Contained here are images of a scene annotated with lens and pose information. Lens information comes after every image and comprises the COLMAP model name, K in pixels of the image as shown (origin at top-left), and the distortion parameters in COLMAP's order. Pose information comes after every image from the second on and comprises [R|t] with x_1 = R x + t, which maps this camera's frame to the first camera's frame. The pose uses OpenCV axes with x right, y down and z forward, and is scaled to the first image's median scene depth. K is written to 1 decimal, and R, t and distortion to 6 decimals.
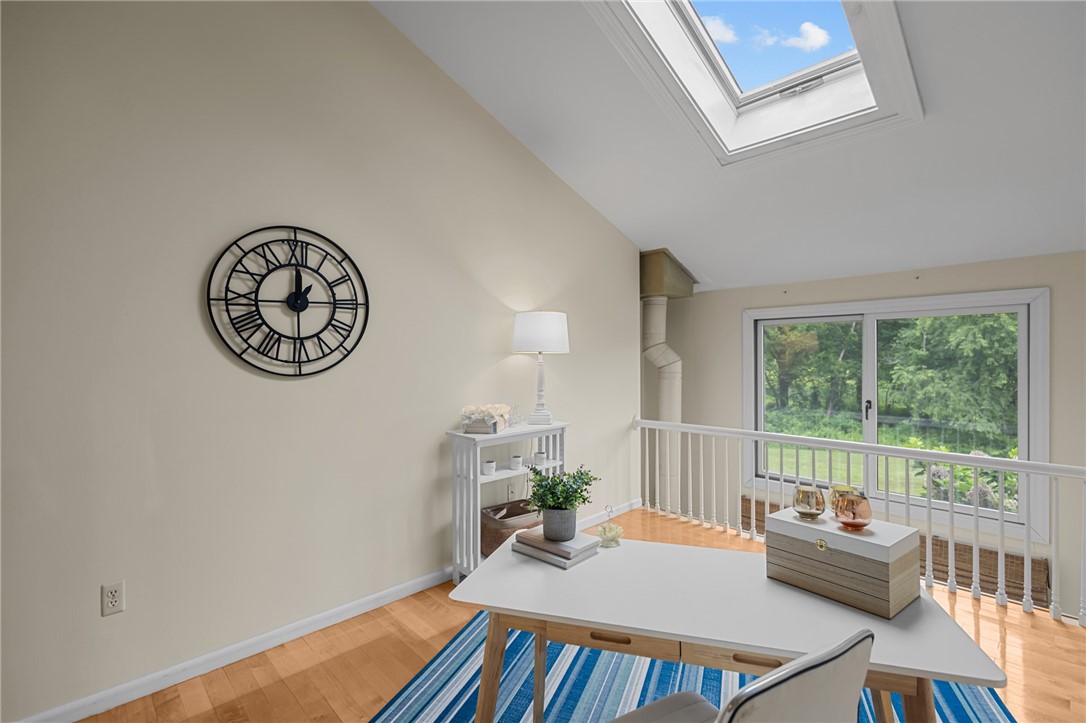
lens RADIAL K [[502.0, 0, 545.2], [0, 502.0, 356.9], [0, 0, 1]] dist [0.006304, -0.003567]
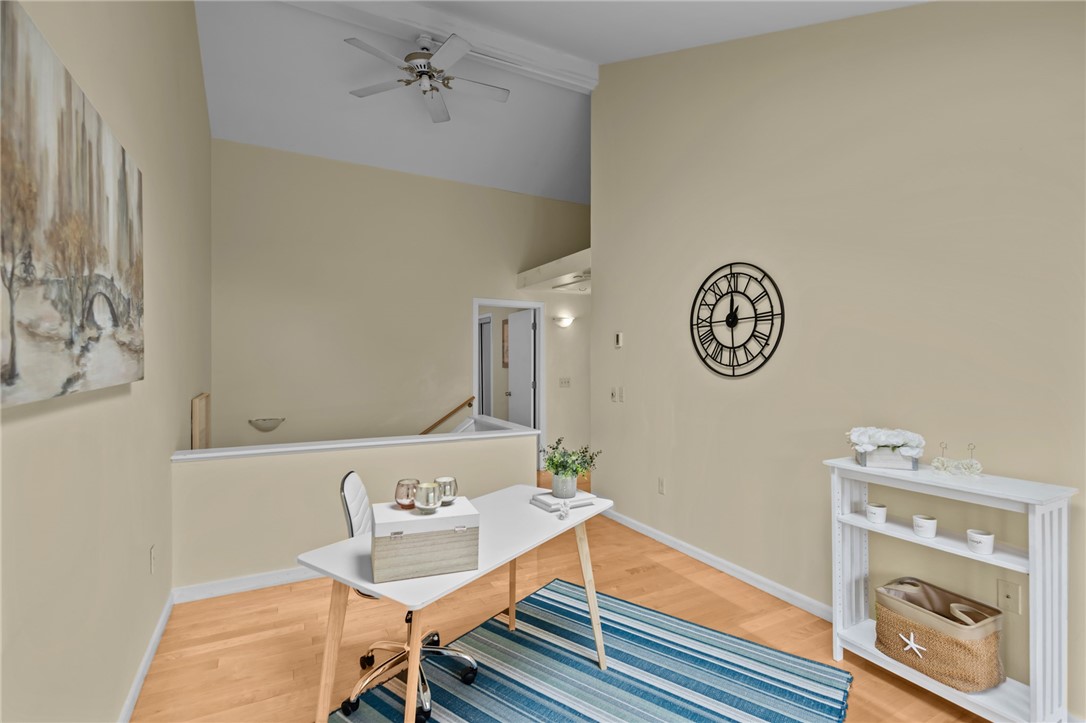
lens RADIAL K [[502.0, 0, 543.4], [0, 502.0, 360.0], [0, 0, 1]] dist [0.006304, -0.003567]
pose [[-0.263380, 0.007074, -0.964666, 0.895755], [-0.006099, 0.999941, 0.008998, -0.013832], [0.964673, 0.008254, -0.263321, 0.864027]]
